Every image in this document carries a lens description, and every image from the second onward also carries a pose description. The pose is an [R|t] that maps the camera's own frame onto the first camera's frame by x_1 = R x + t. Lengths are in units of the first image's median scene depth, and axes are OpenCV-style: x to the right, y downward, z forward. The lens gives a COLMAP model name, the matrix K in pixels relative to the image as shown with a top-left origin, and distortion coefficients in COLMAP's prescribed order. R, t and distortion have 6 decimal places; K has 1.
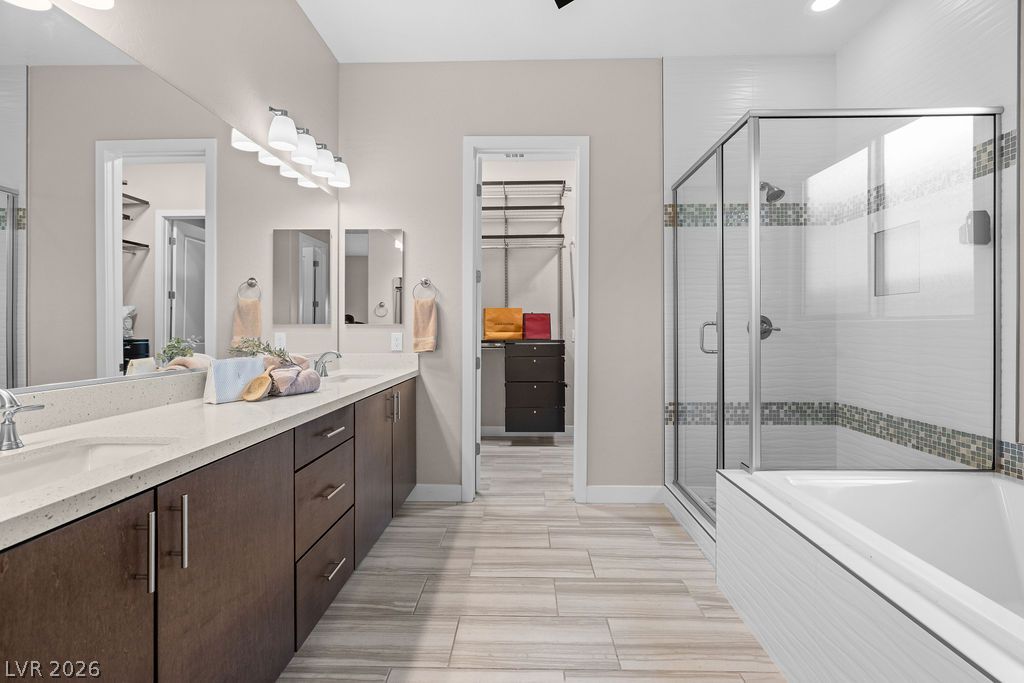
lens RADIAL K [[465.2, 0, 514.5], [0, 465.2, 328.4], [0, 0, 1]] dist [-0.000764, 0.000140]
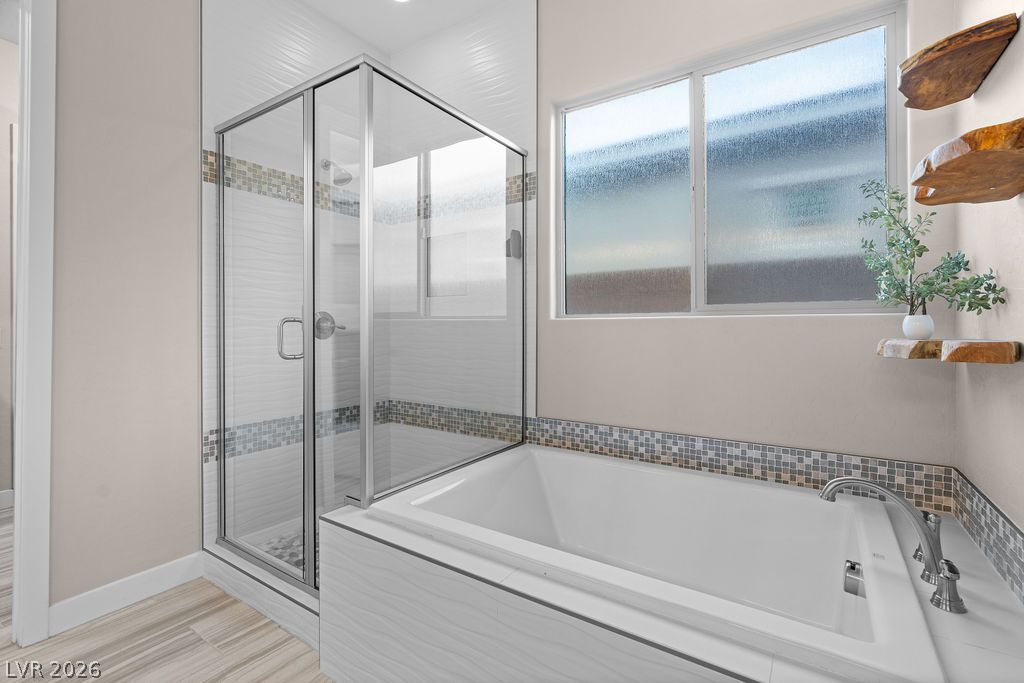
lens RADIAL K [[465.2, 0, 514.5], [0, 465.2, 328.4], [0, 0, 1]] dist [-0.000764, 0.000140]
pose [[0.533485, 0.001239, 0.845808, -0.023730], [-0.004542, 0.999989, 0.001400, 0.000714], [-0.845797, -0.004589, 0.533485, 0.269972]]
